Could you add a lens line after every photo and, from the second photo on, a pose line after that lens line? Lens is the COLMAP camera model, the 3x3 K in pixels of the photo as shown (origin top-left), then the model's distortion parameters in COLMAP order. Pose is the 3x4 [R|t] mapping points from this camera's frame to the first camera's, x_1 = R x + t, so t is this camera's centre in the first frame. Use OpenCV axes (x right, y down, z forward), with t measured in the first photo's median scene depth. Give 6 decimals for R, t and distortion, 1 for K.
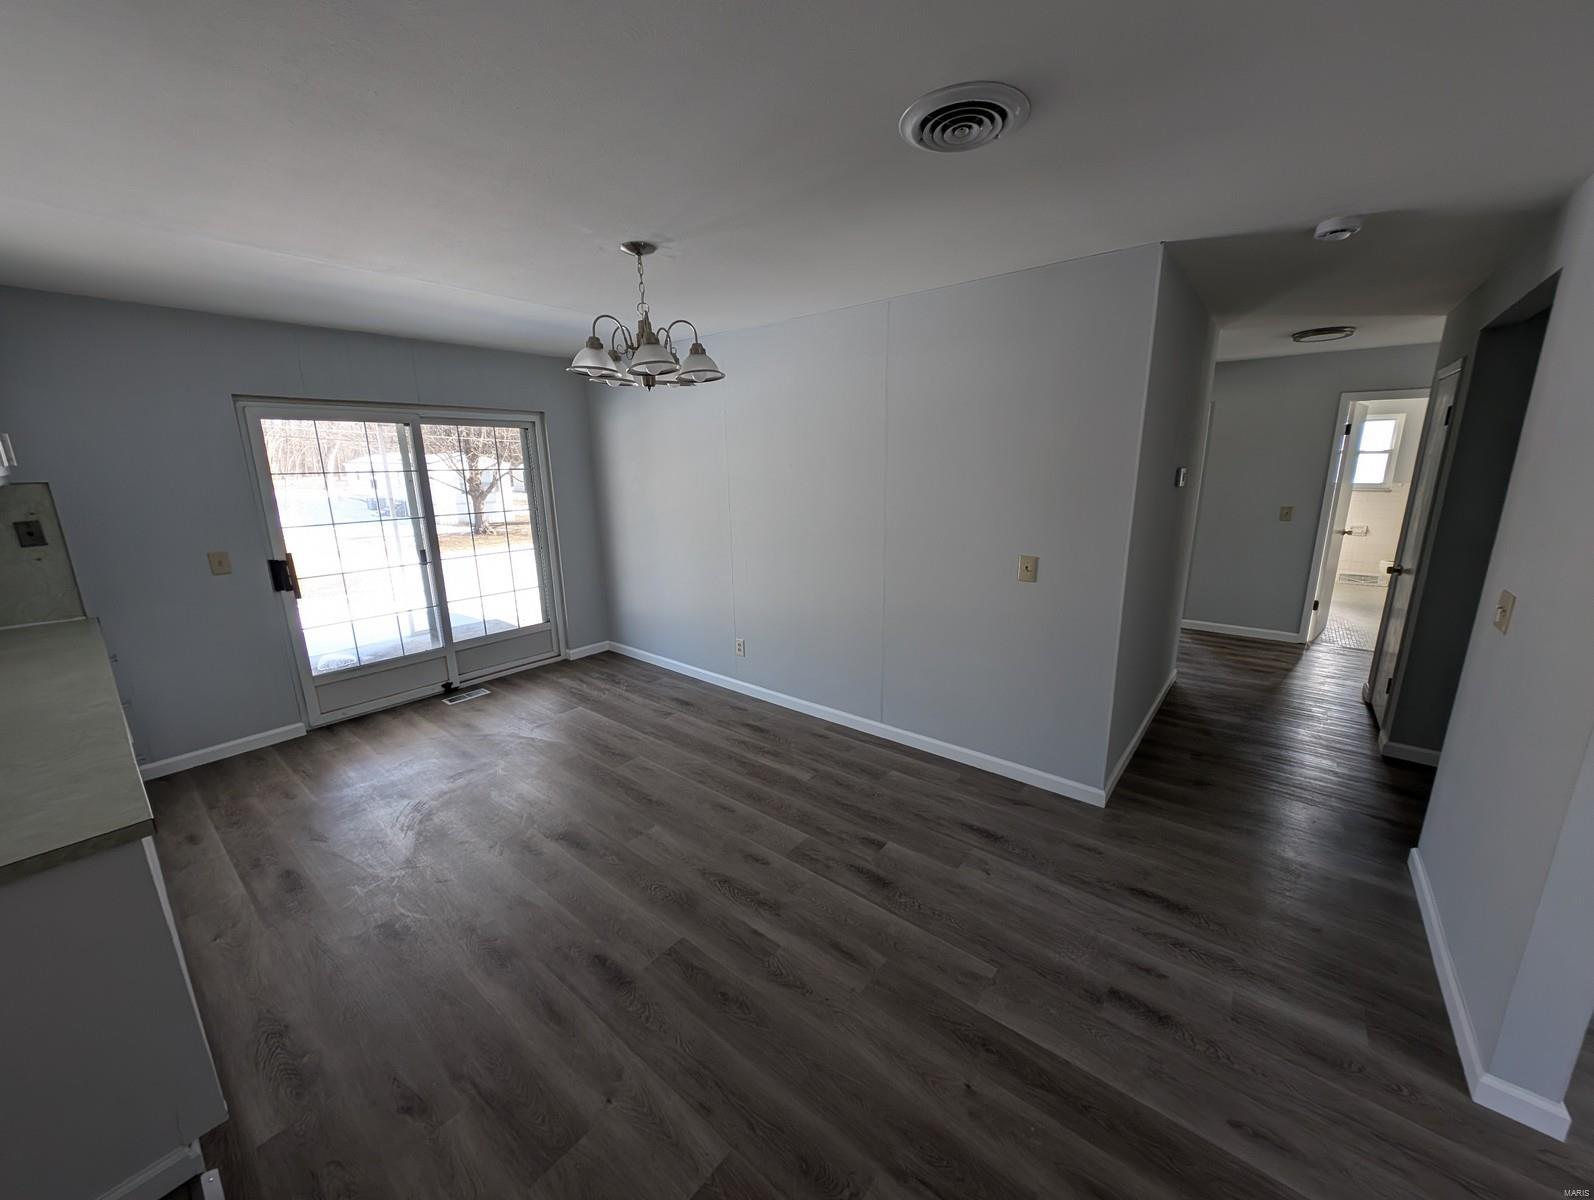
lens RADIAL K [[593.2, 0, 799.5], [0, 593.2, 598.5], [0, 0, 1]] dist [0.020052, -0.007480]
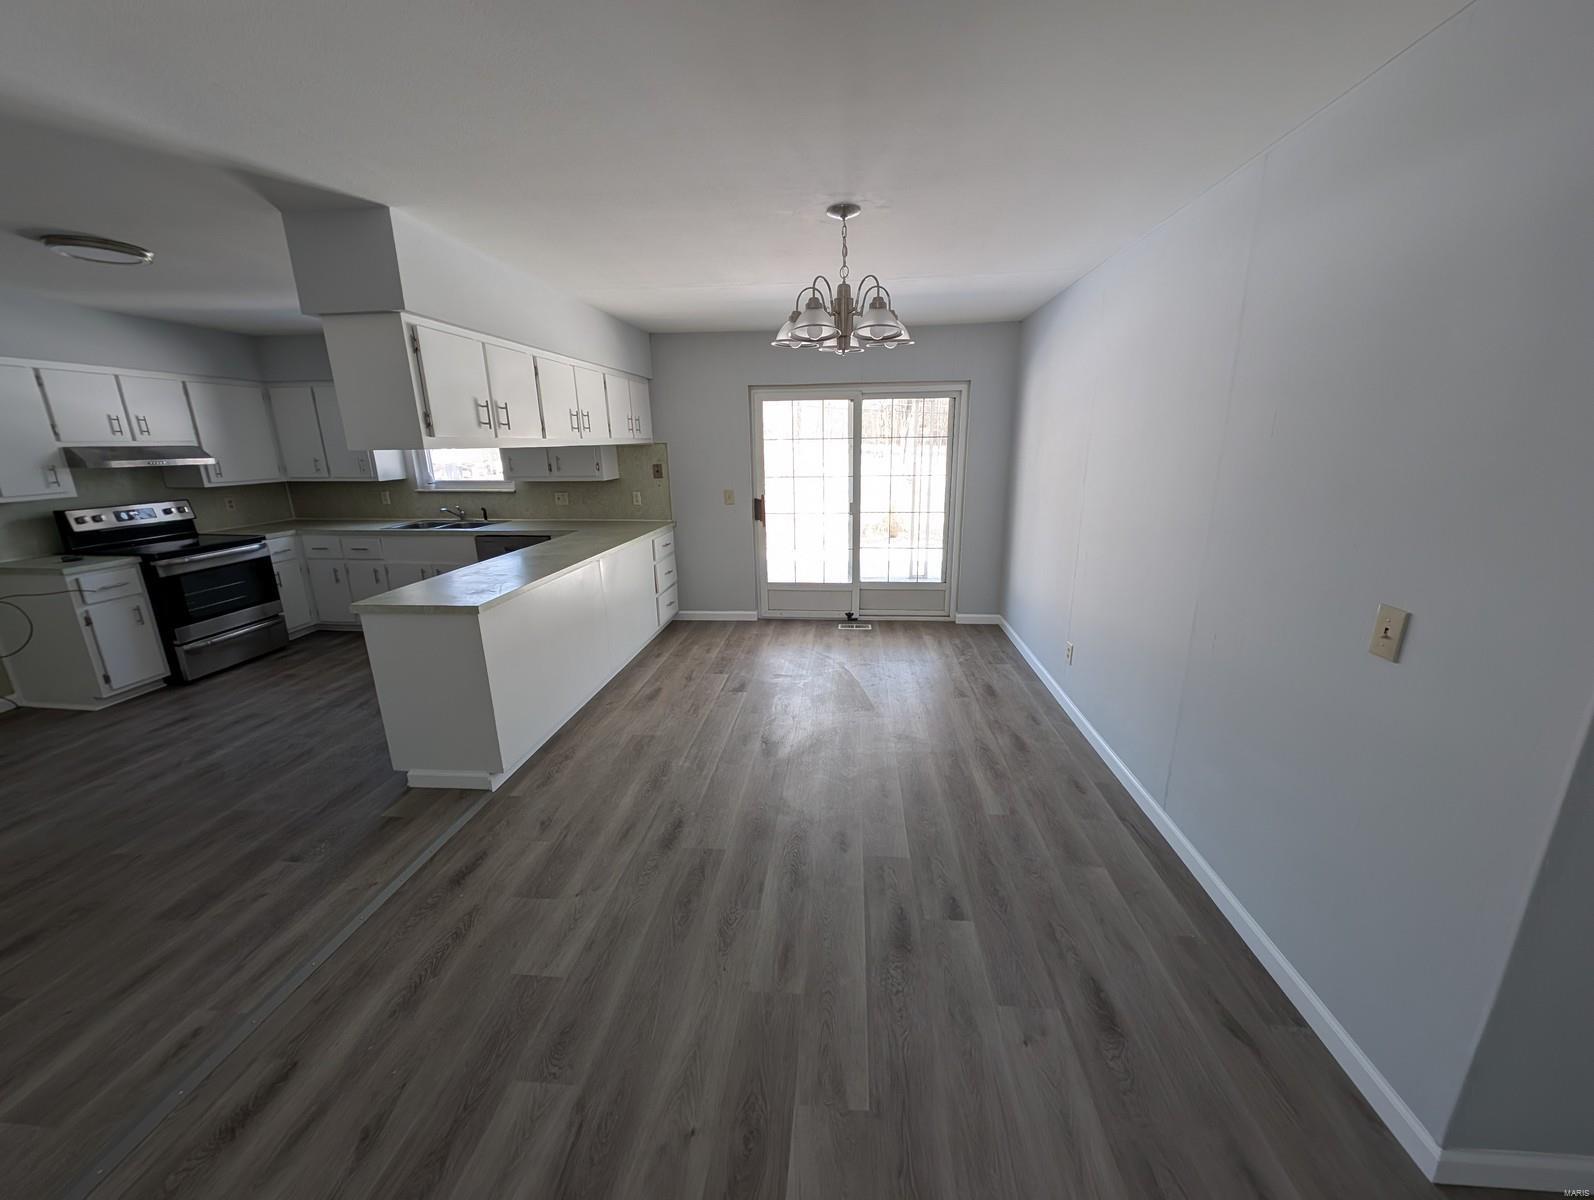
lens RADIAL K [[593.2, 0, 799.5], [0, 593.2, 598.5], [0, 0, 1]] dist [0.020052, -0.007480]
pose [[0.562263, 0.217680, -0.797794, 0.419570], [-0.180655, 0.973764, 0.138373, -0.049005], [0.806984, 0.066324, 0.586837, 0.257979]]
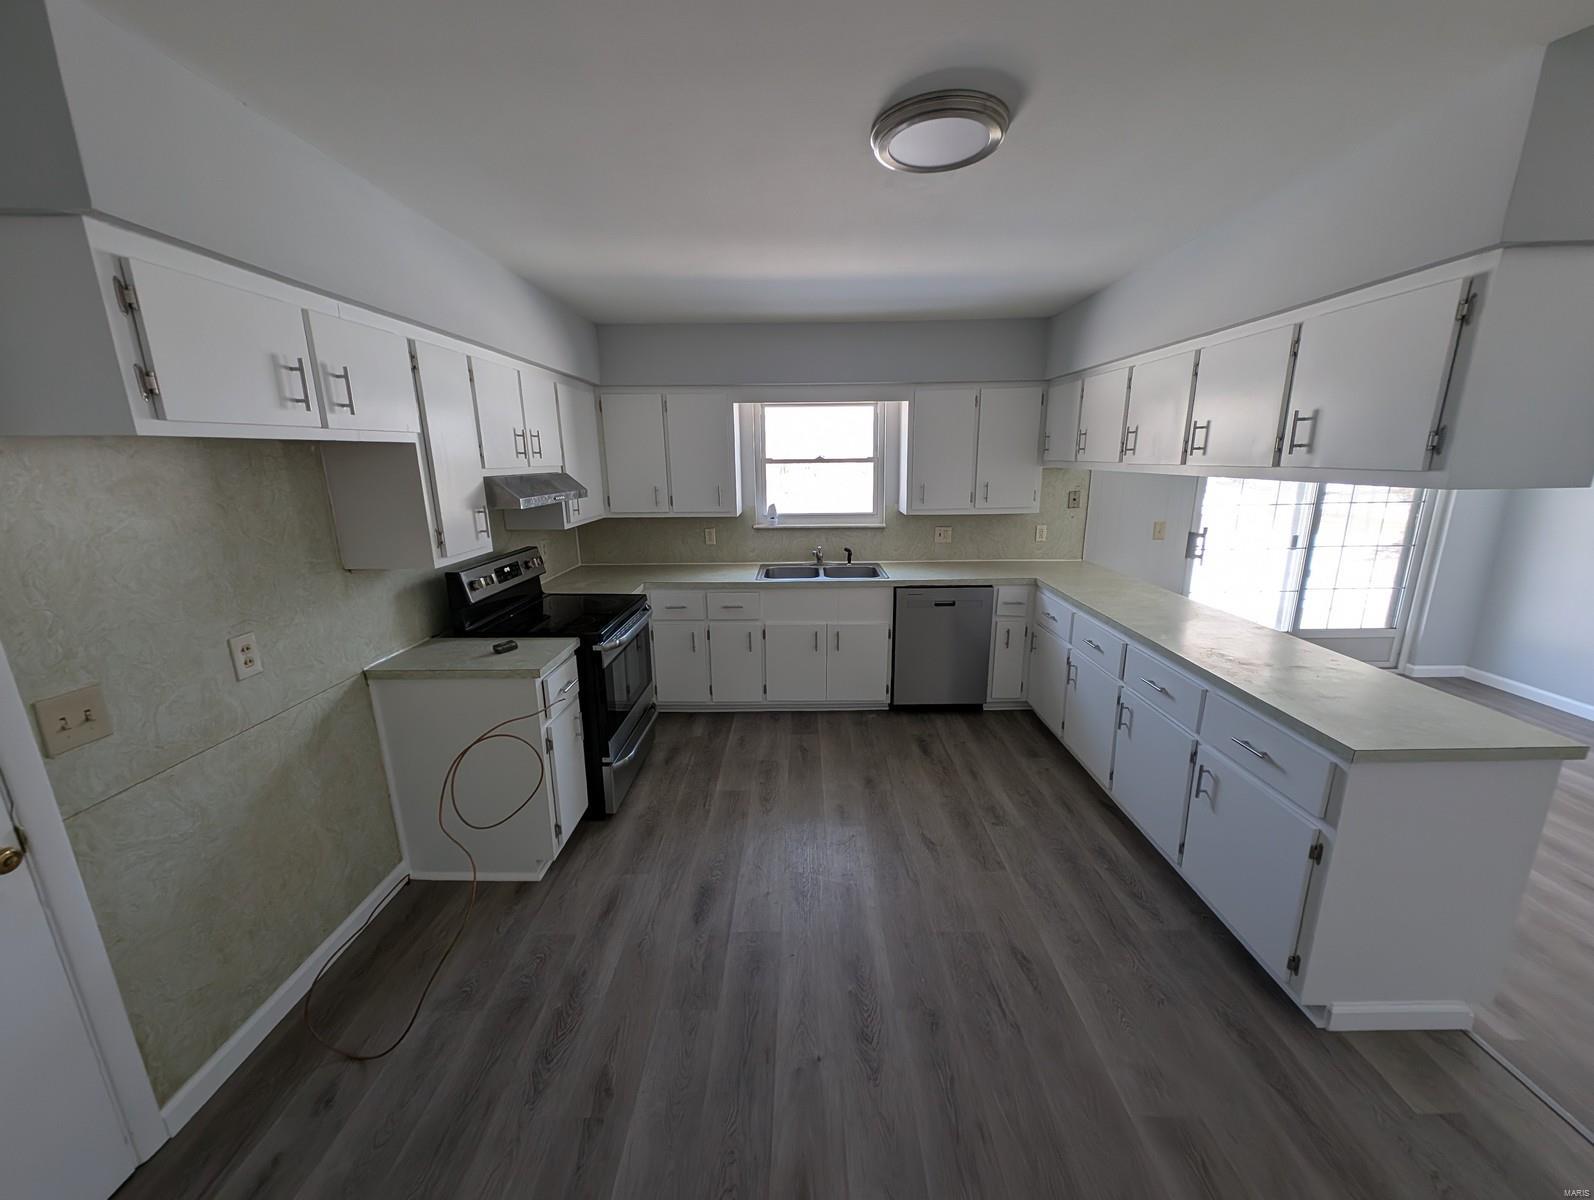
lens RADIAL K [[593.2, 0, 799.5], [0, 593.2, 598.5], [0, 0, 1]] dist [0.020052, -0.007480]
pose [[0.631050, 0.179597, -0.754666, -0.467501], [-0.167728, 0.981408, 0.093304, 0.090337], [0.757392, 0.067699, 0.649441, -0.369414]]
